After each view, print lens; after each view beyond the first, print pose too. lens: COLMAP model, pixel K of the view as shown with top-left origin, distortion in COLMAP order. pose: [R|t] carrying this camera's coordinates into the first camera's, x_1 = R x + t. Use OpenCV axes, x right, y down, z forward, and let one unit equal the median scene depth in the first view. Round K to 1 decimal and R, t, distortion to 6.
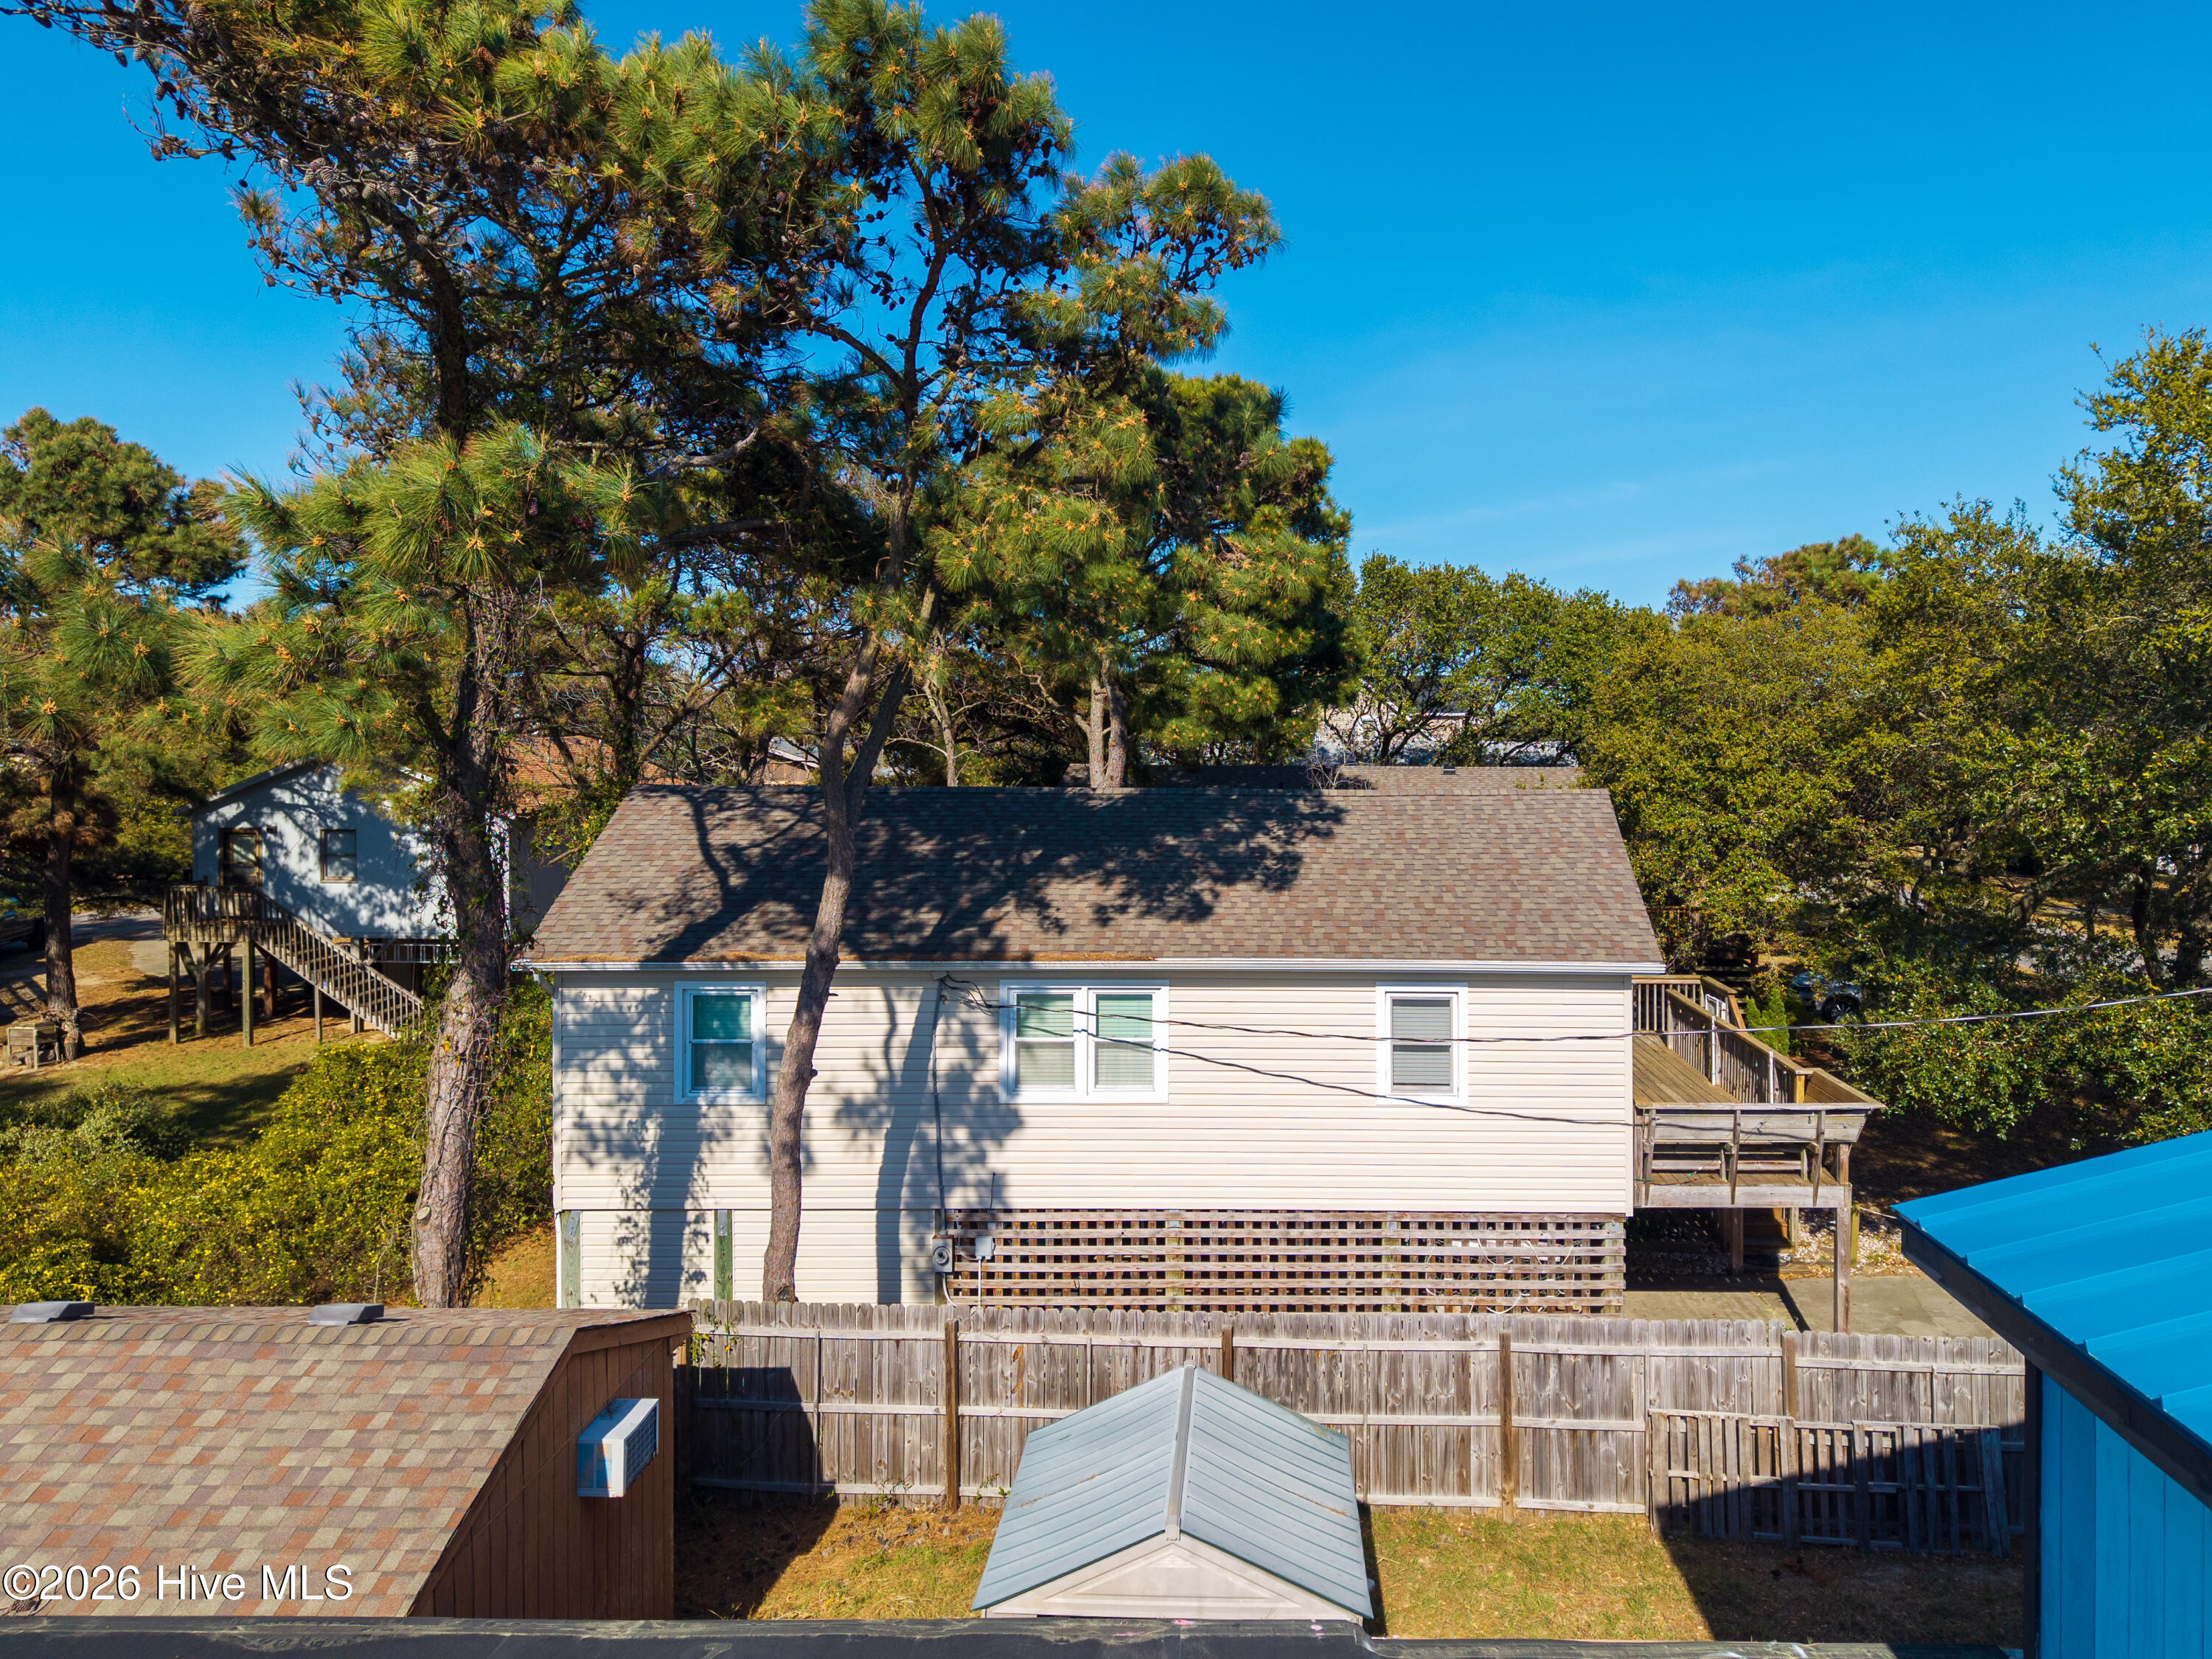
lens RADIAL K [[1523.7, 0, 1208.8], [0, 1523.7, 786.5], [0, 0, 1]] dist [0.028915, -0.003502]
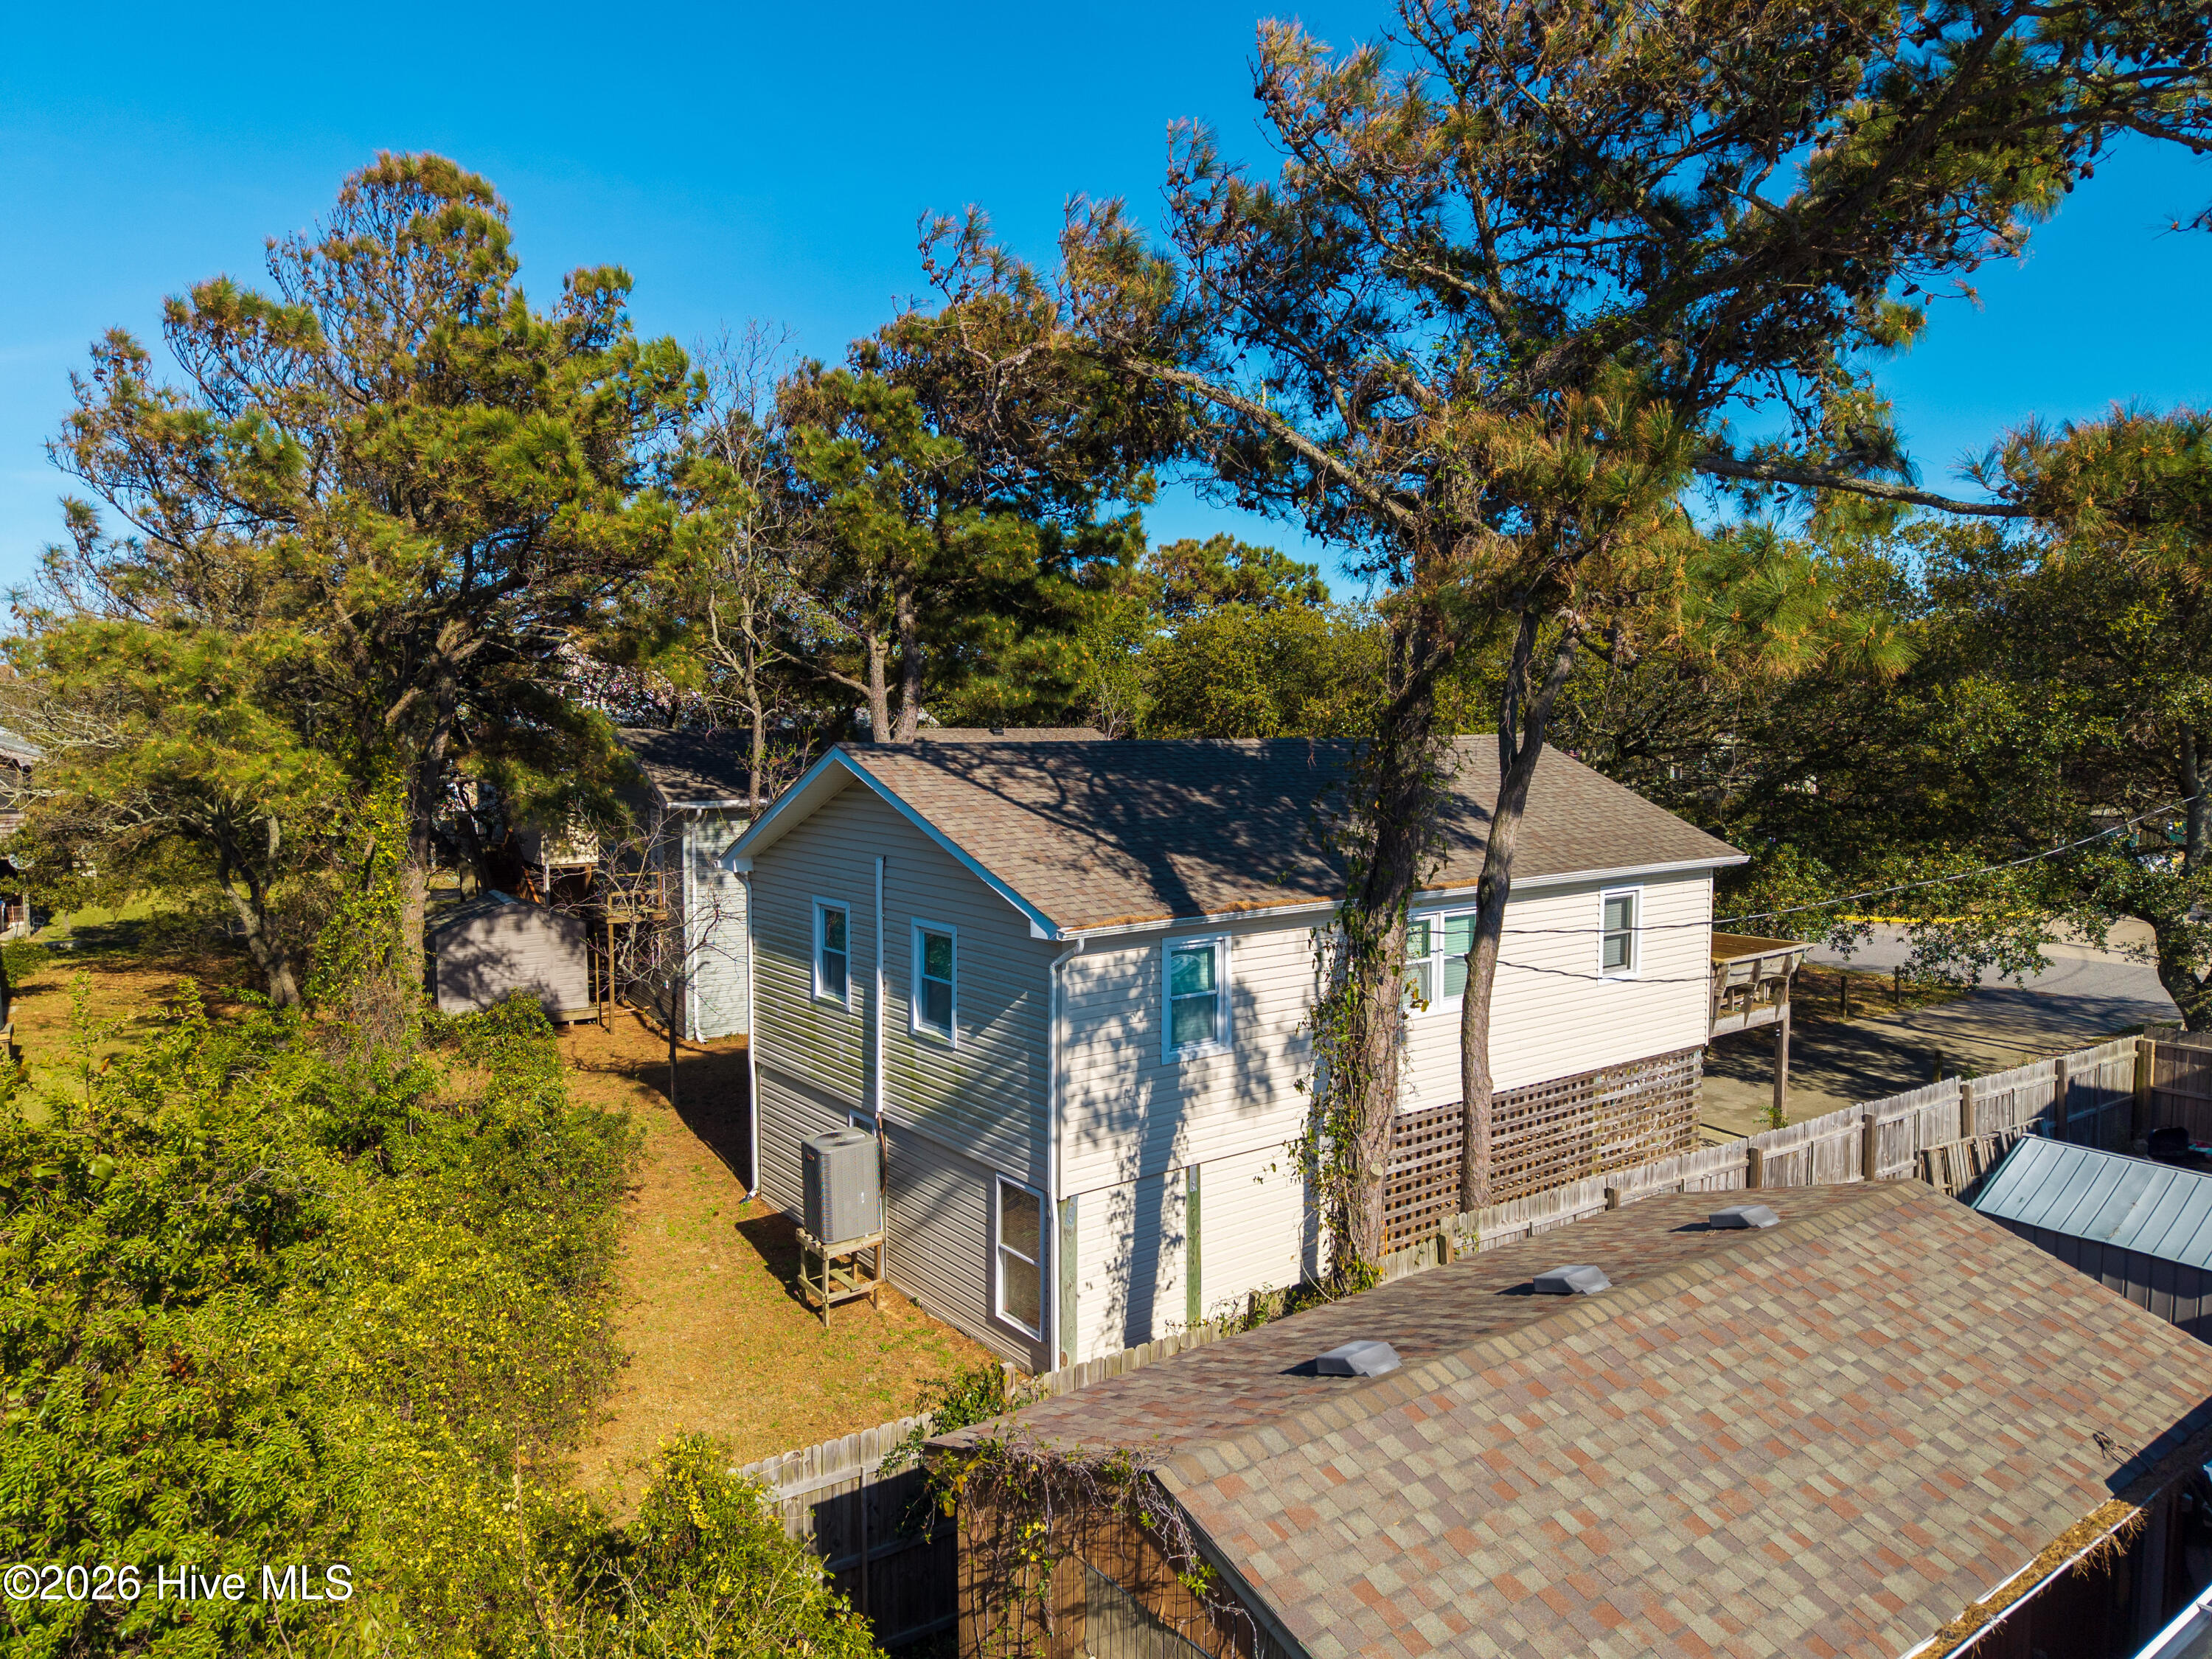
lens RADIAL K [[1473.3, 0, 1110.0], [0, 1473.3, 831.2], [0, 0, 1]] dist [0.048266, -0.052609]
pose [[0.787305, -0.049857, 0.614545, -0.938349], [0.018894, 0.998208, 0.056778, 0.006560], [-0.616275, -0.033090, 0.786836, 0.294219]]
